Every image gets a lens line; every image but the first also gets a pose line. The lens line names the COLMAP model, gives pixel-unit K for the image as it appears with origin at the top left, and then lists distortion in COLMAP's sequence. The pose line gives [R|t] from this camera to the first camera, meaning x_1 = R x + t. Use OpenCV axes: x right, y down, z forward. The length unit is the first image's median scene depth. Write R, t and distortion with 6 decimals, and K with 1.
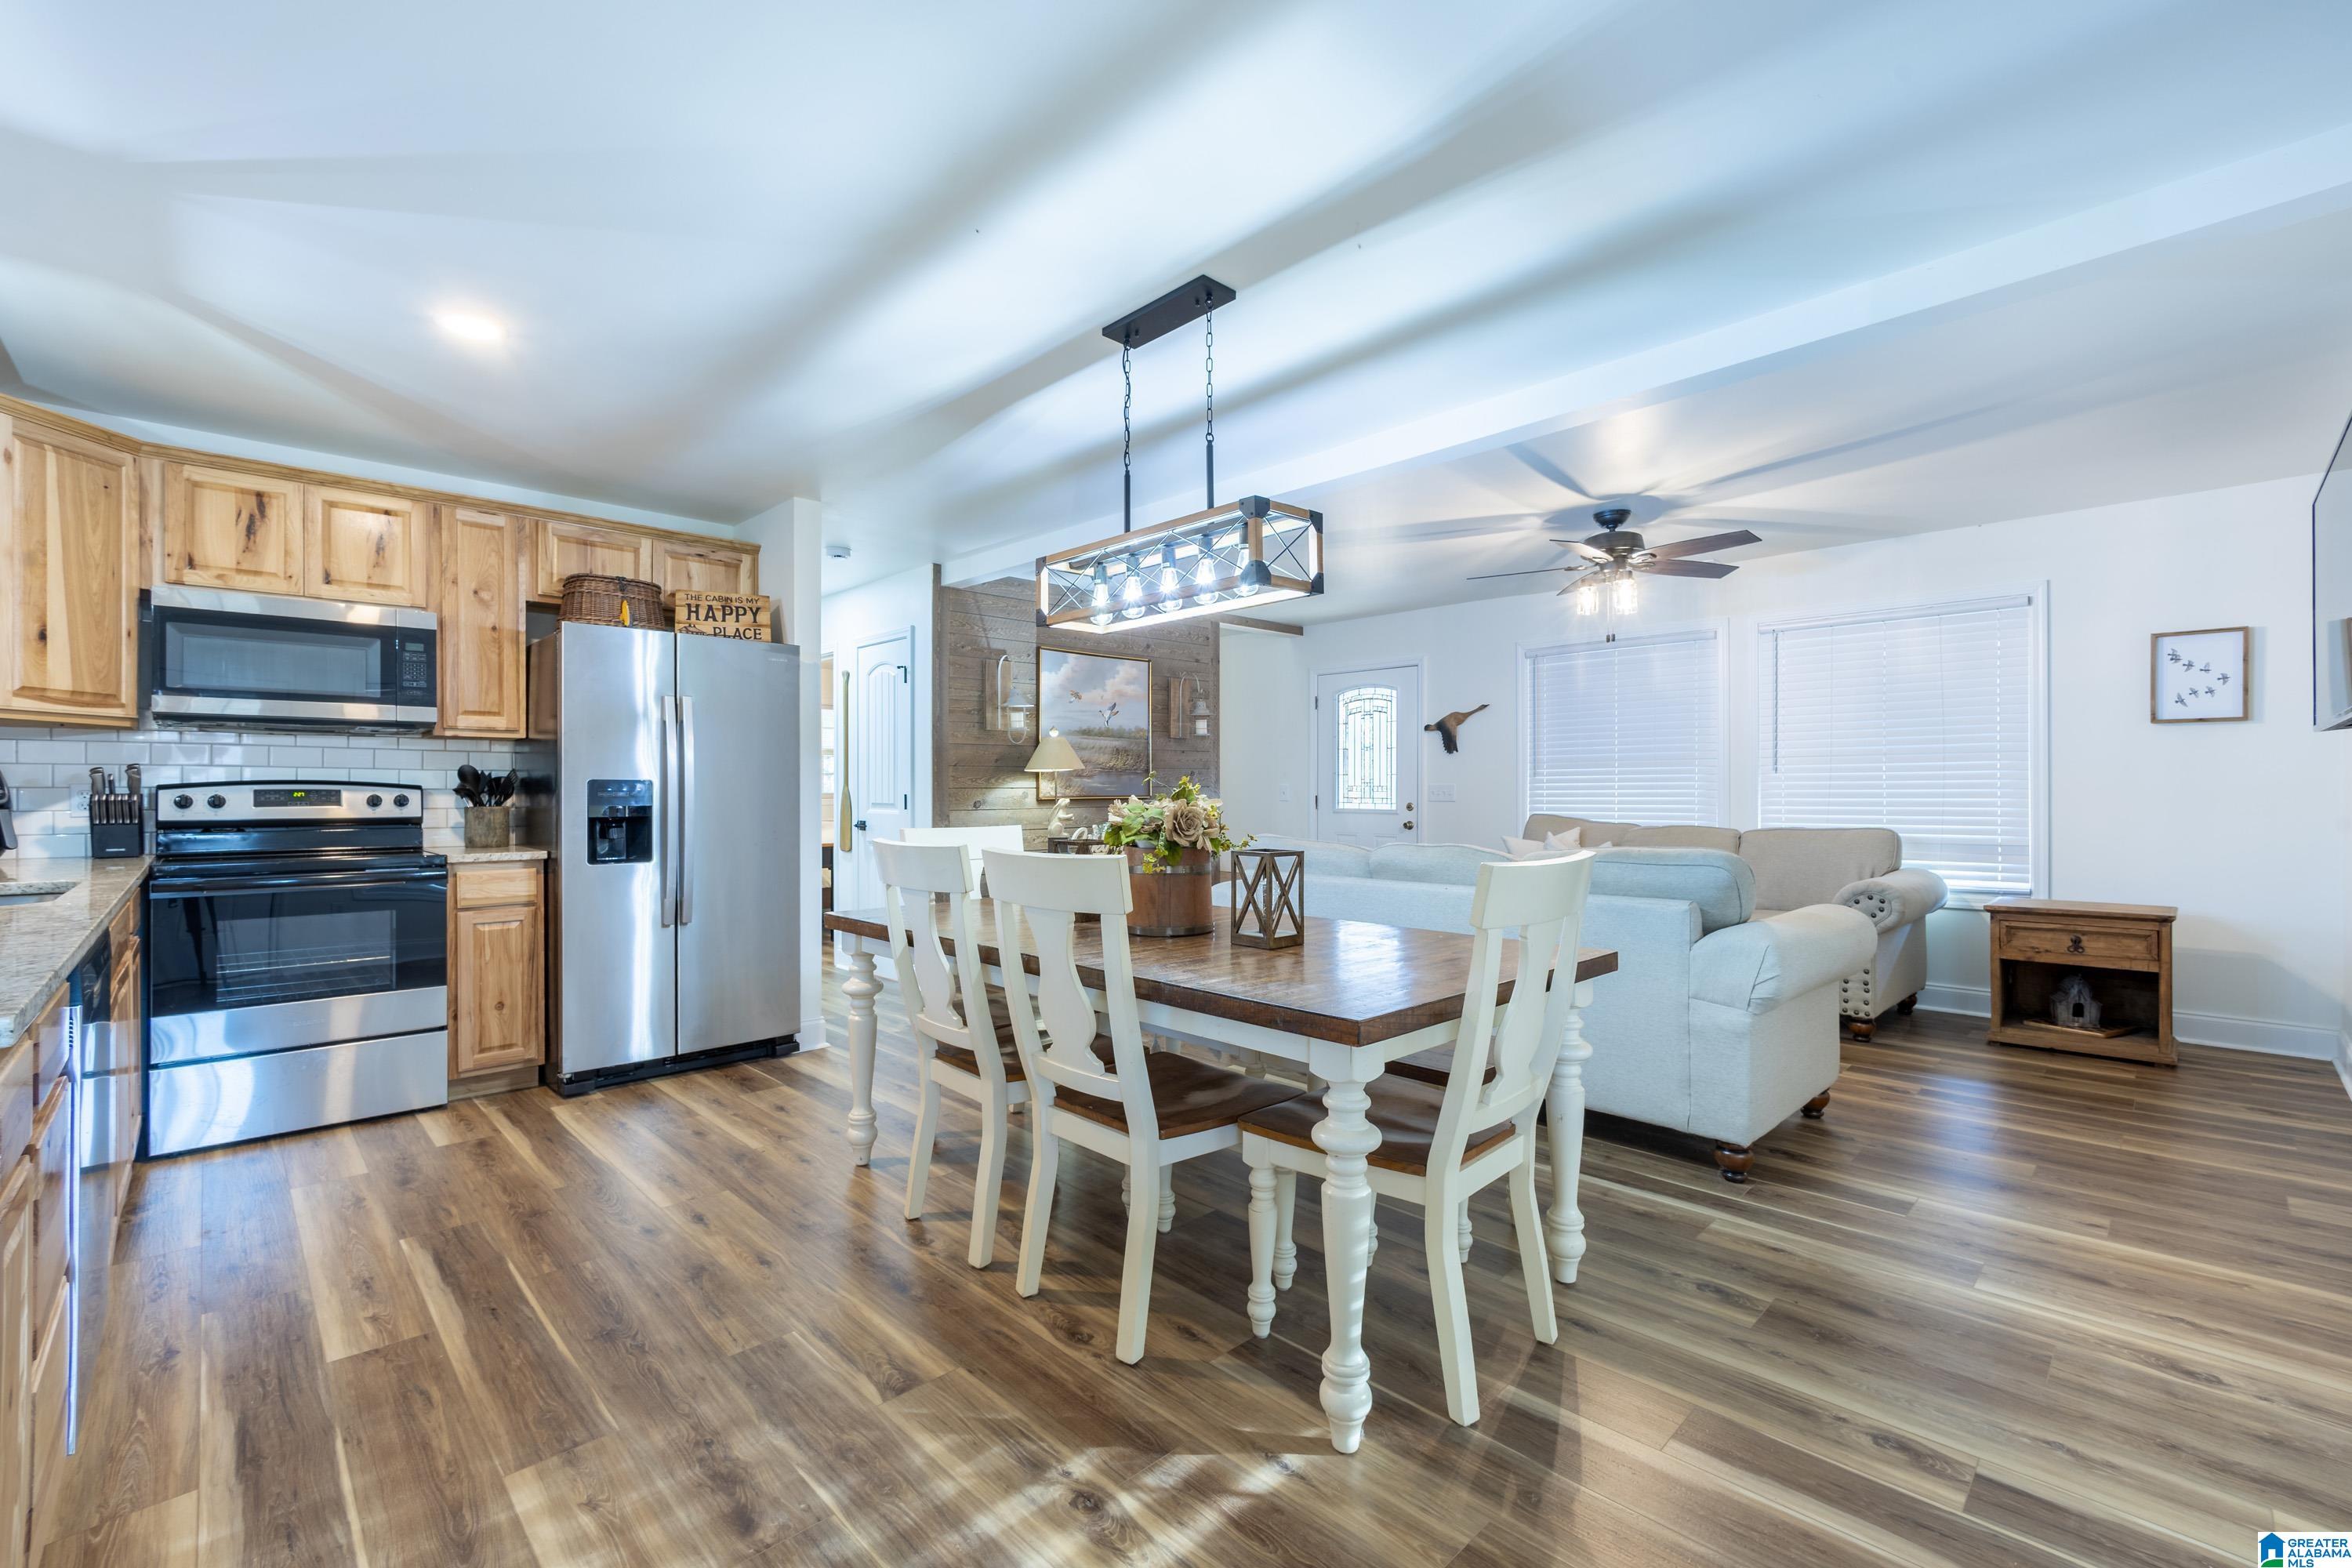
lens RADIAL K [[1005.4, 0, 1179.1], [0, 1005.4, 762.9], [0, 0, 1]] dist [0.003004, 0.000415]
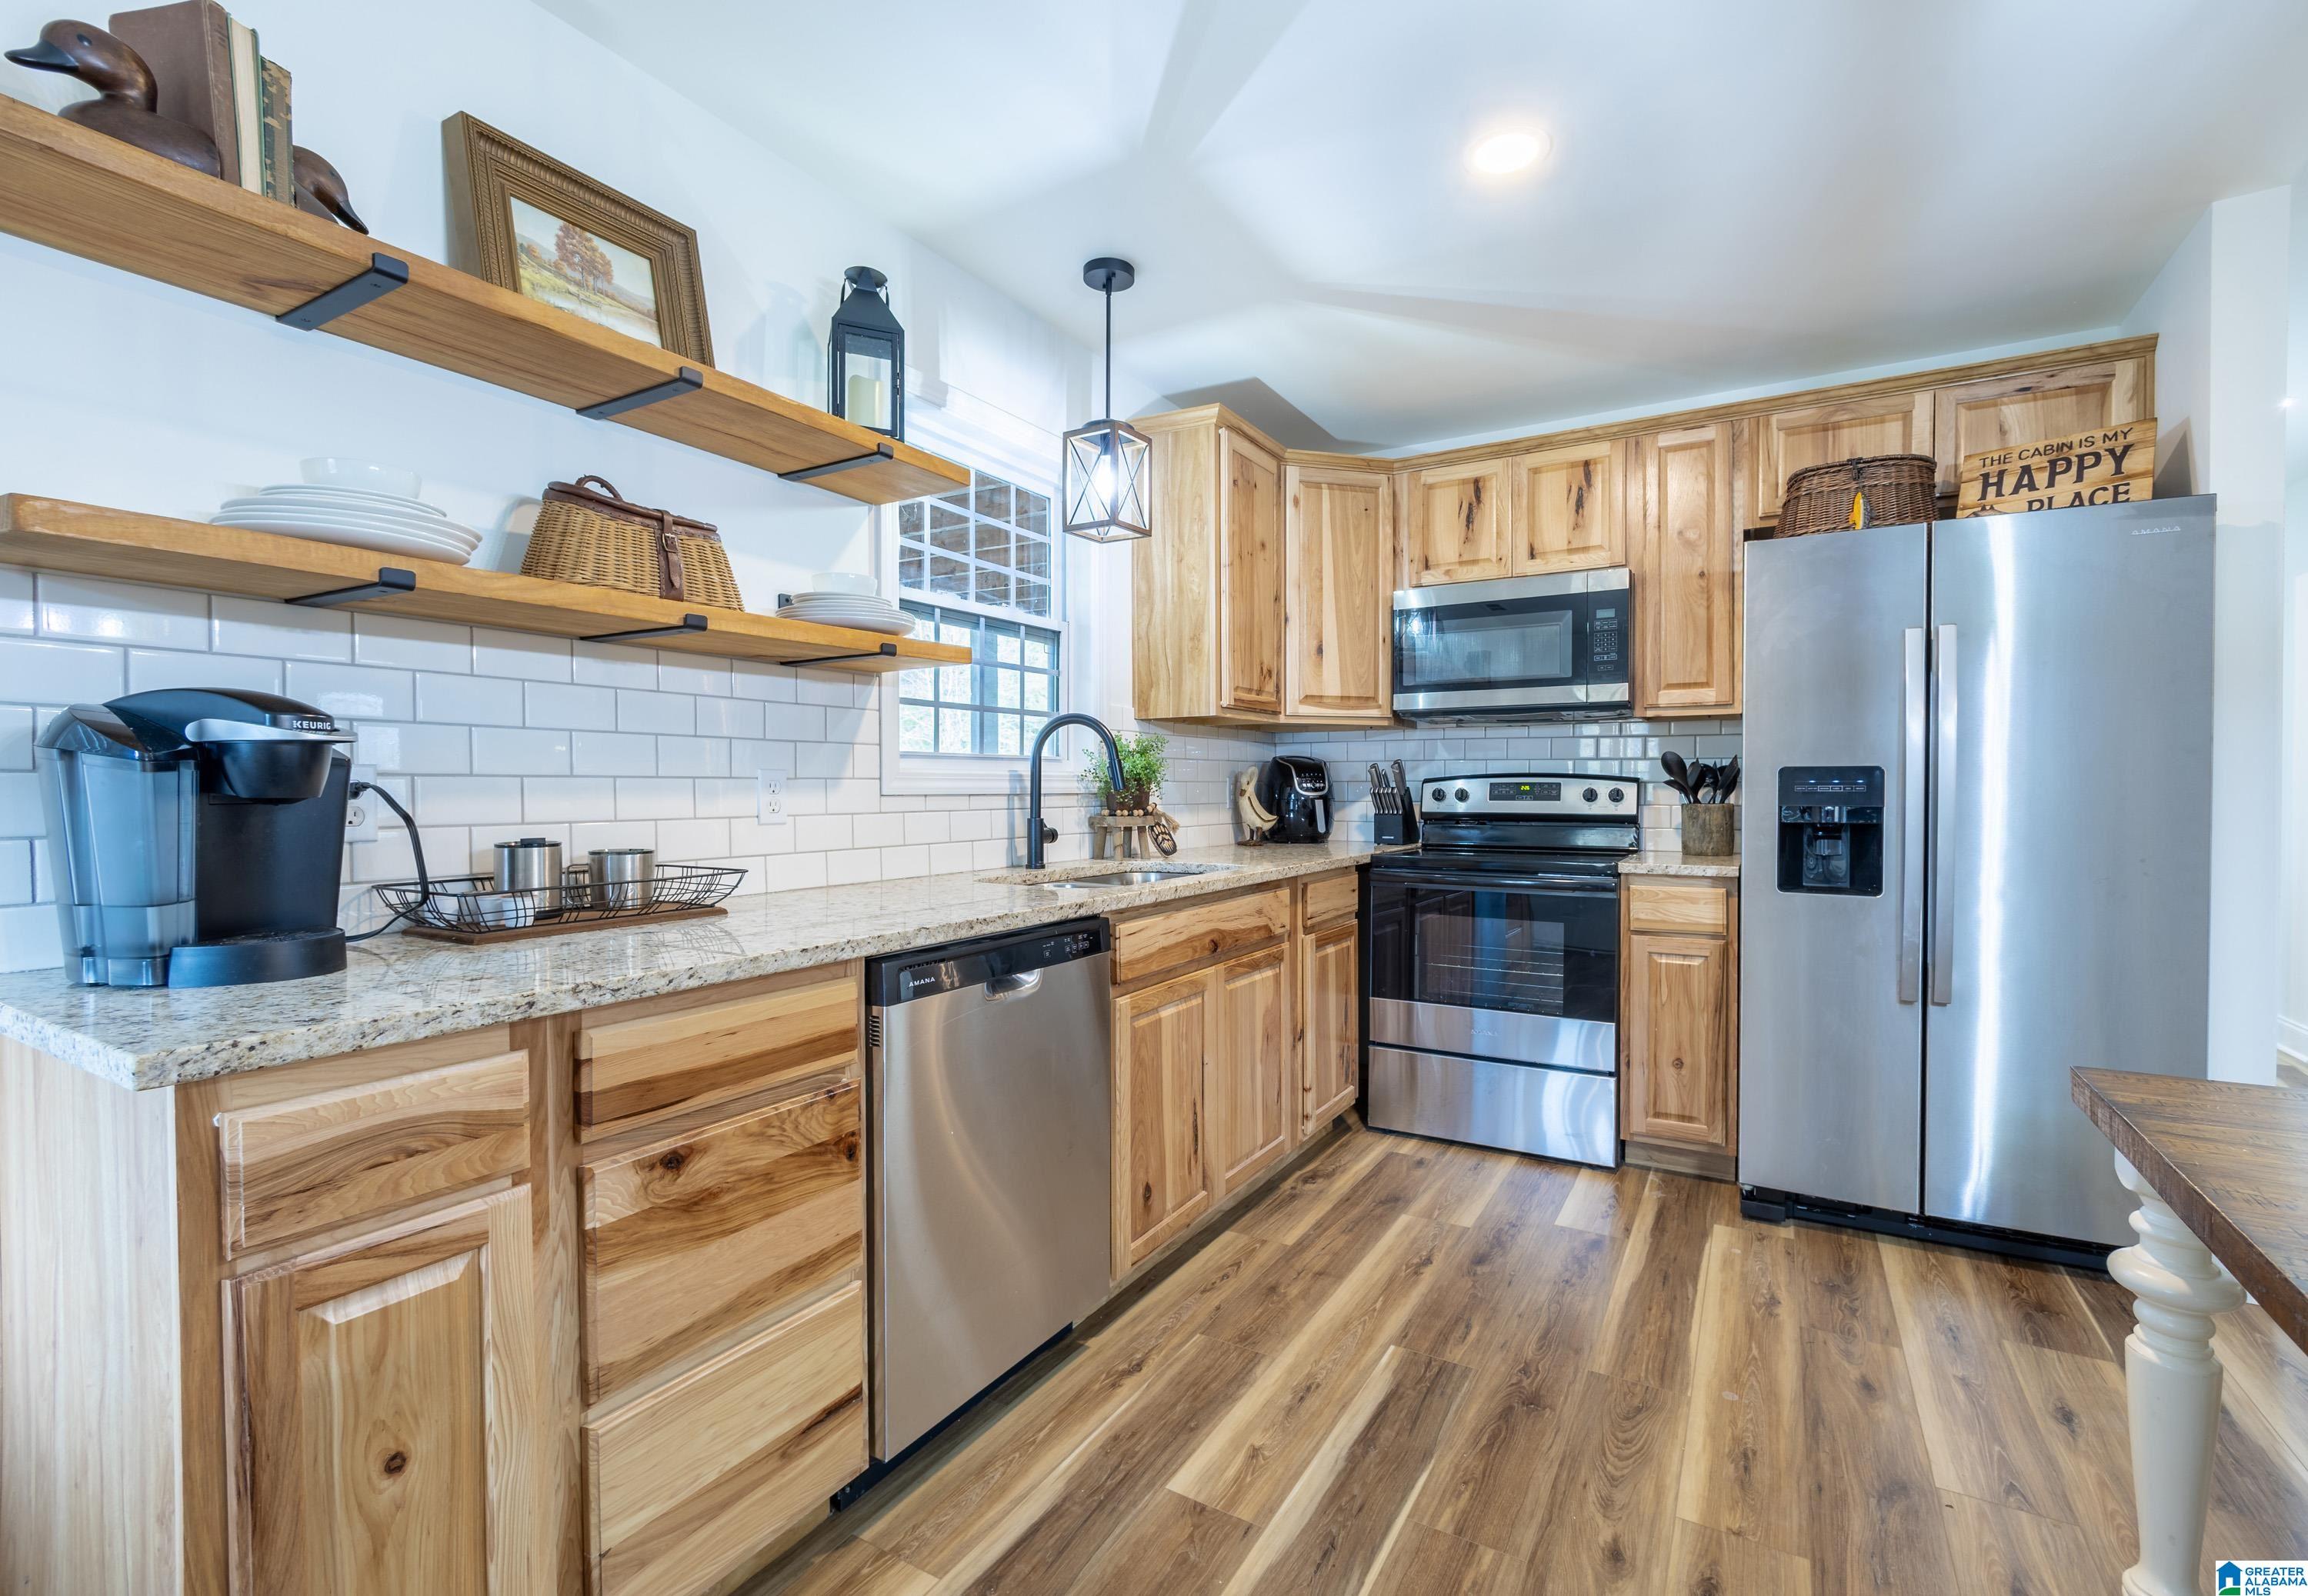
lens RADIAL K [[1020.5, 0, 1159.6], [0, 1020.5, 807.0], [0, 0, 1]] dist [-0.011901, 0.000387]
pose [[0.265794, 0.019914, -0.963824, -0.035968], [0.028834, 0.999175, 0.028595, 0.012225], [0.963599, -0.035391, 0.265001, 0.420920]]
